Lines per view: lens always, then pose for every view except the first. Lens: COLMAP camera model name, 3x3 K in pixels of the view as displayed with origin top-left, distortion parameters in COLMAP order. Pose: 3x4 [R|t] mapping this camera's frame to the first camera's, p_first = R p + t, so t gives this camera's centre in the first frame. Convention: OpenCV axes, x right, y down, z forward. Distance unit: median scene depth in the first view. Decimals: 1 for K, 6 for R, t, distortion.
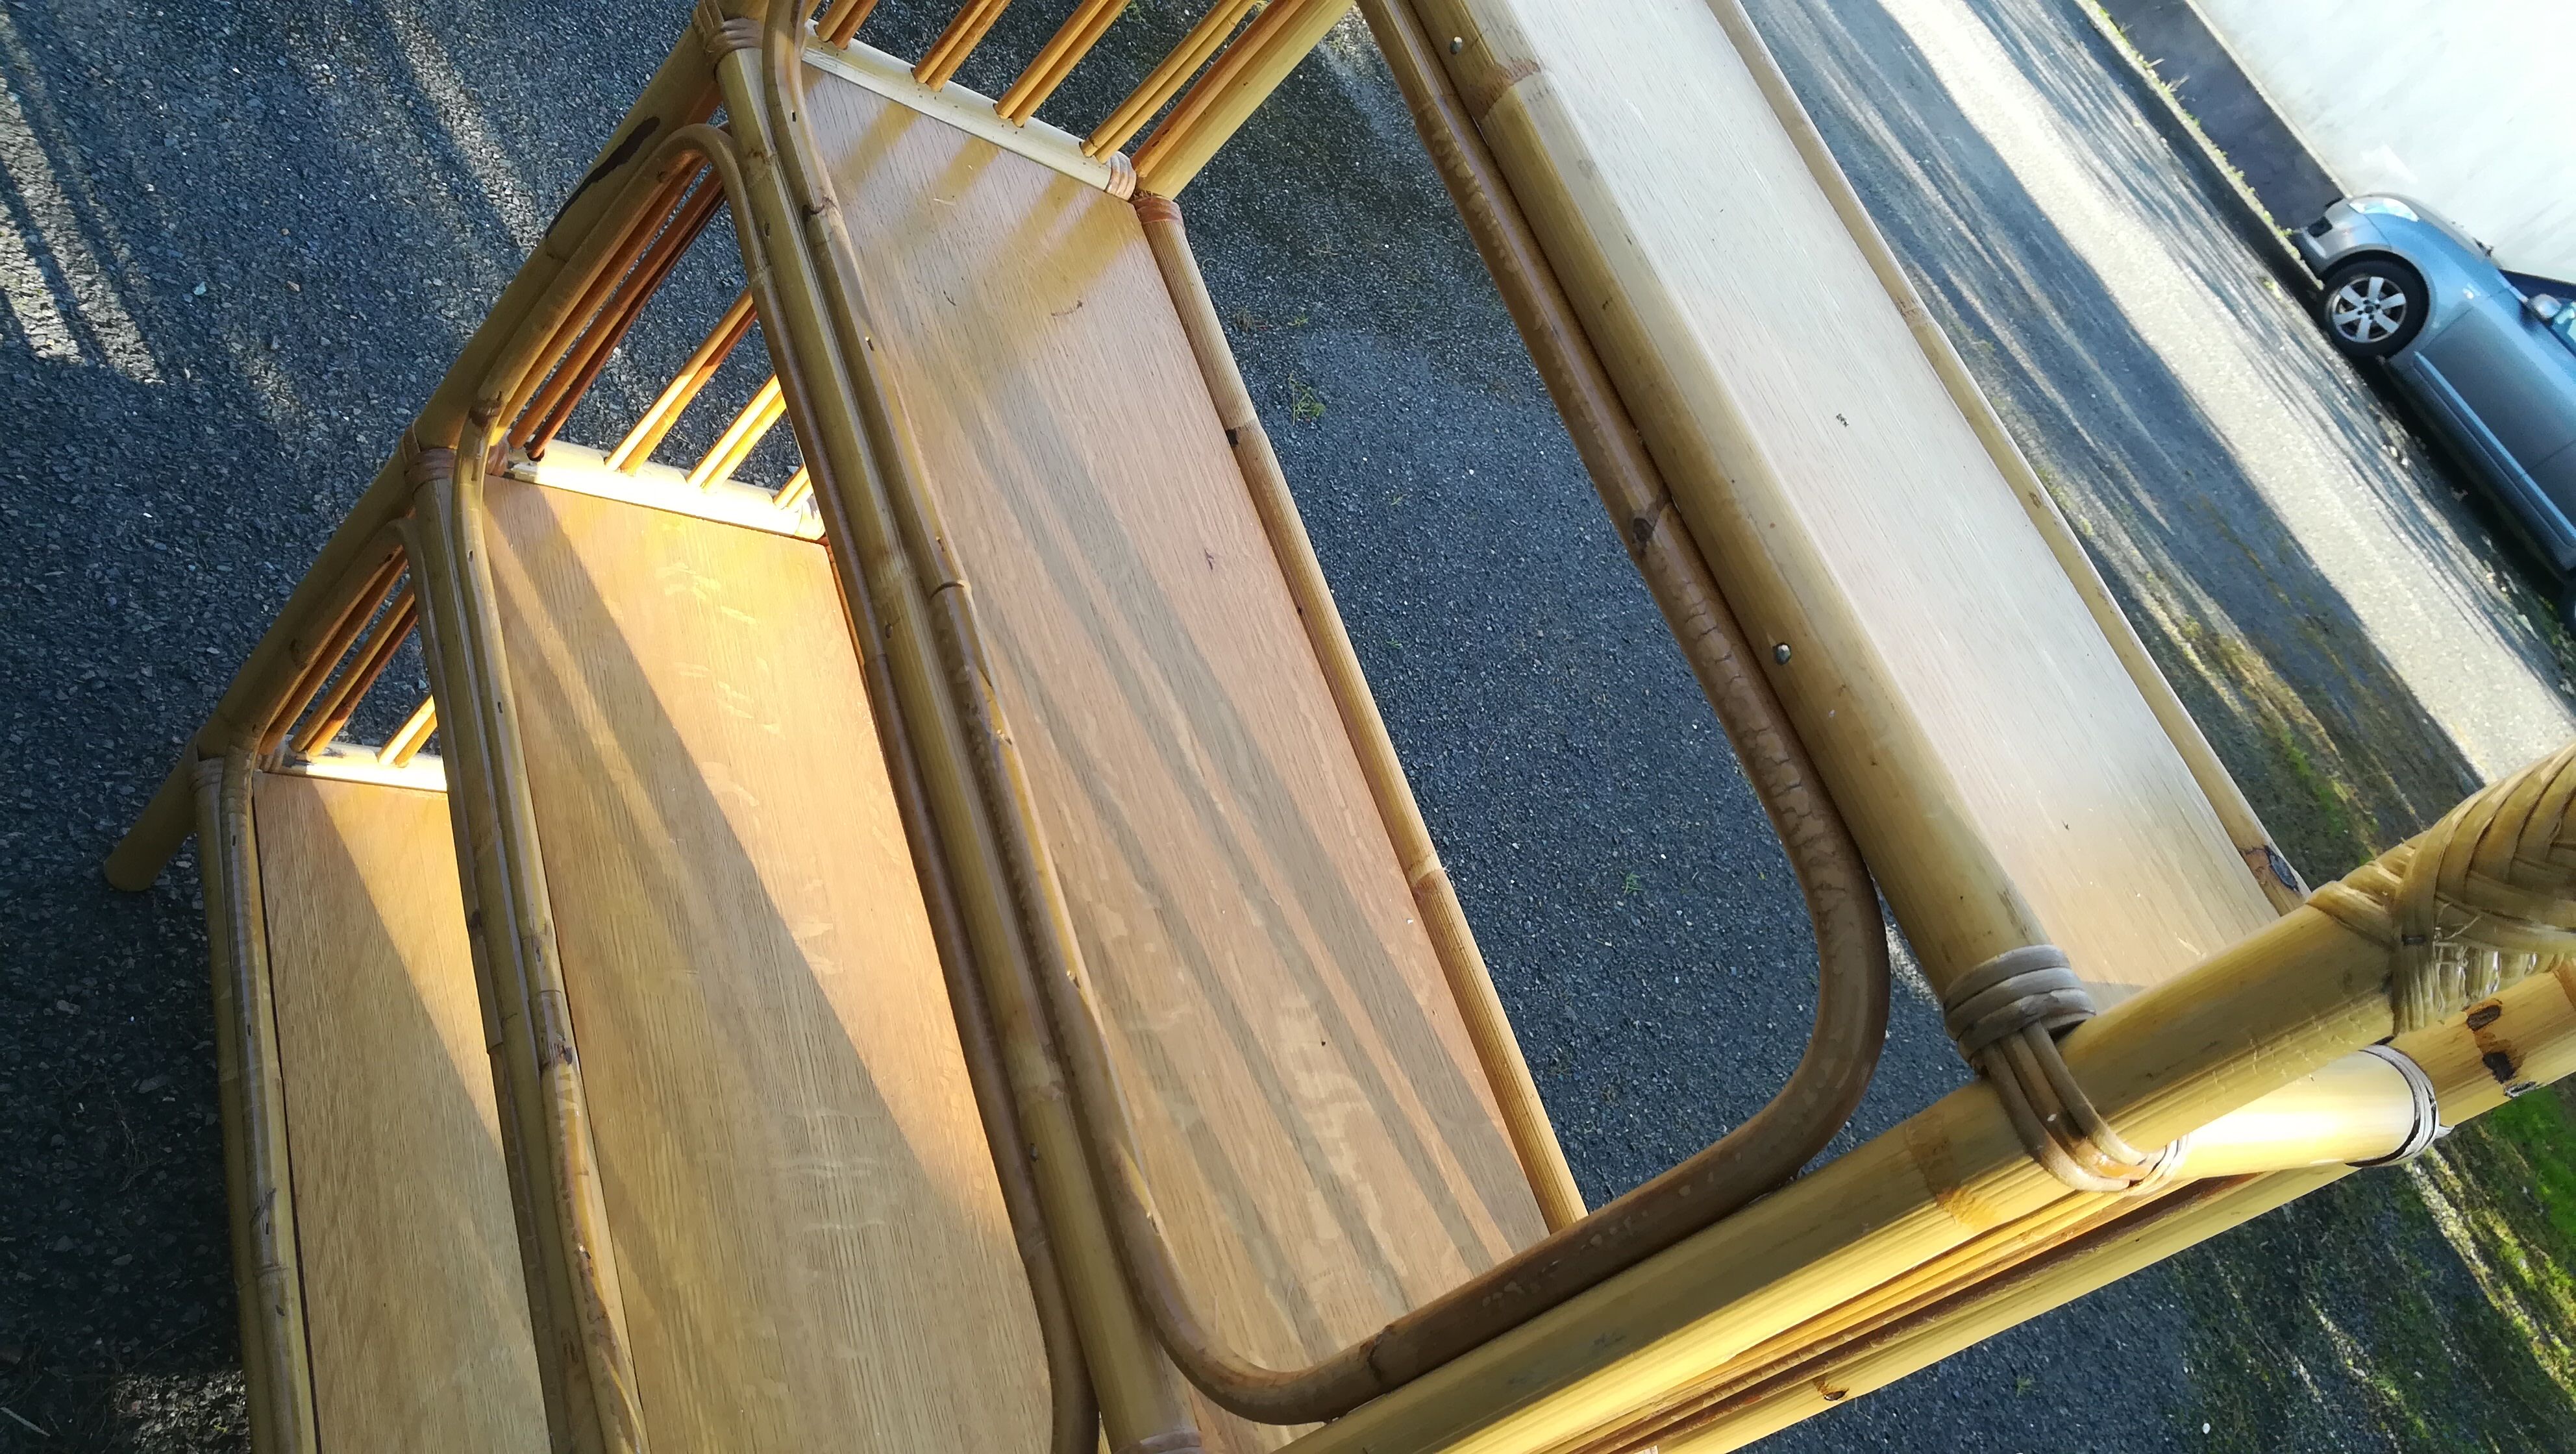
lens RADIAL K [[2007.0, 0, 1285.1], [0, 2007.0, 731.2], [0, 0, 1]] dist [0.057740, -0.093624]
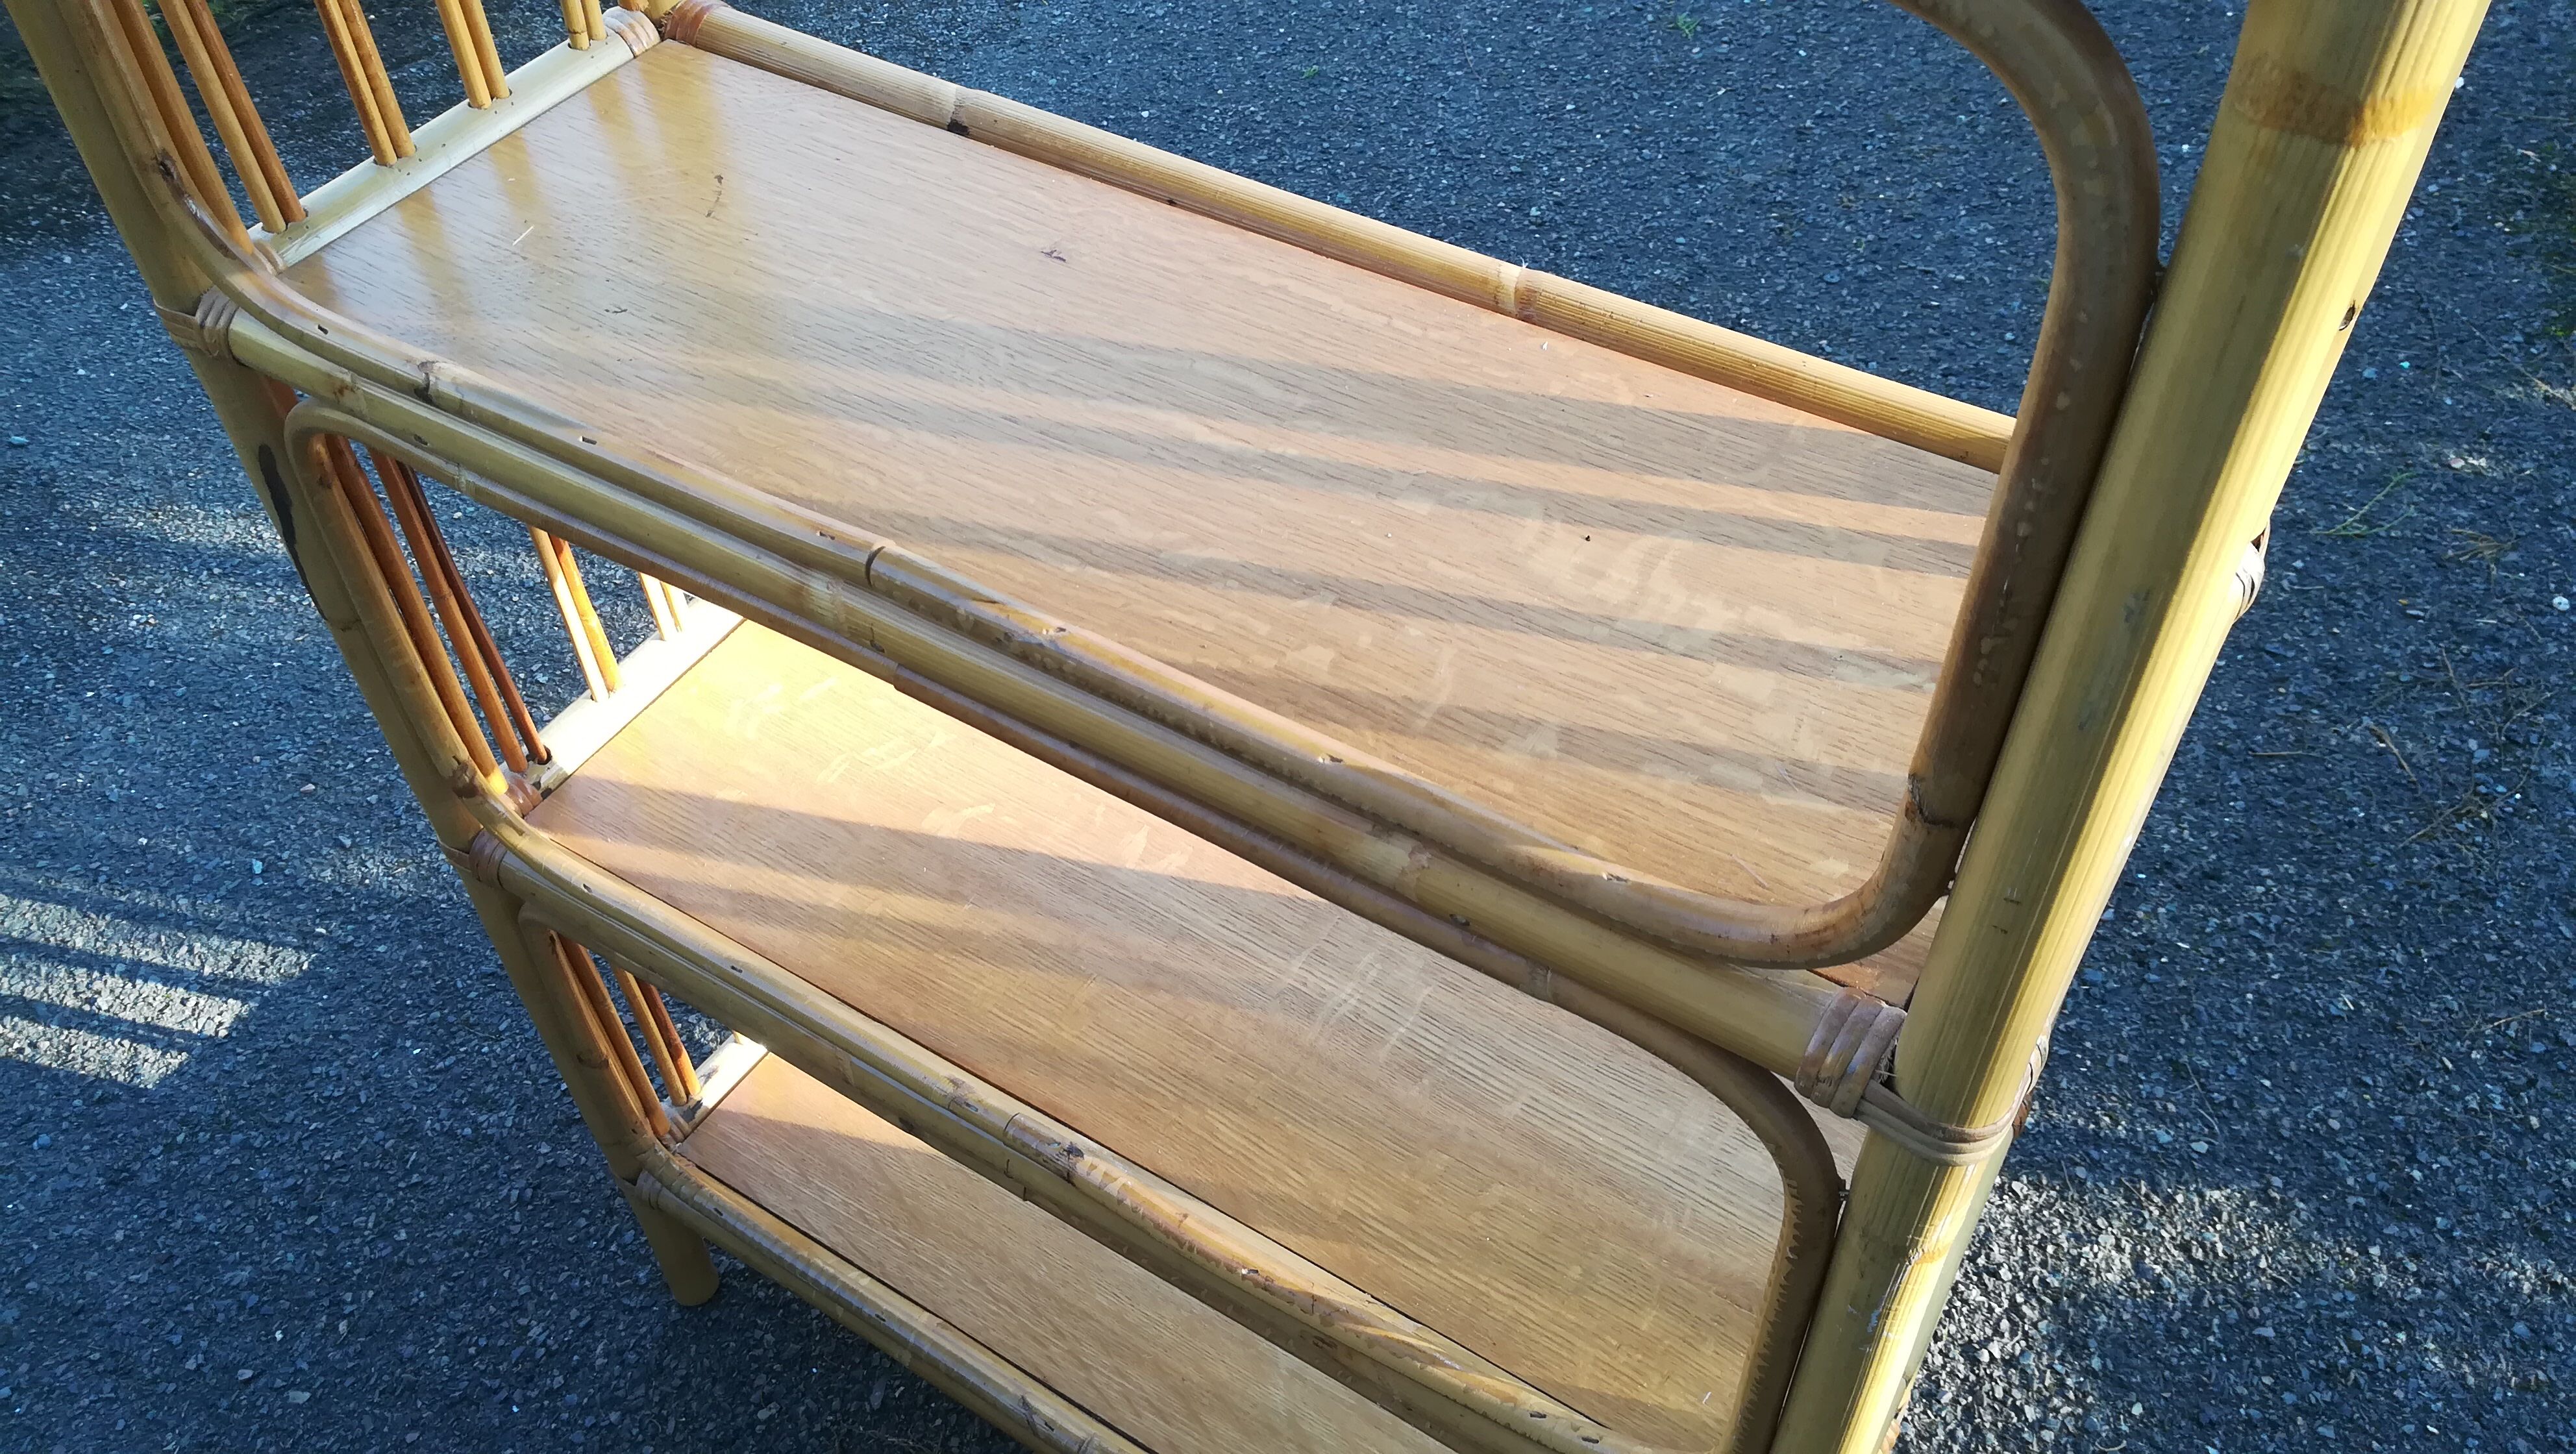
lens RADIAL K [[2007.0, 0, 1296.5], [0, 2007.0, 729.0], [0, 0, 1]] dist [0.057740, -0.093624]
pose [[0.616390, -0.758534, -0.211397, 0.045697], [0.787279, 0.599081, 0.145922, -0.009954], [0.015957, -0.256373, 0.966446, 0.132741]]
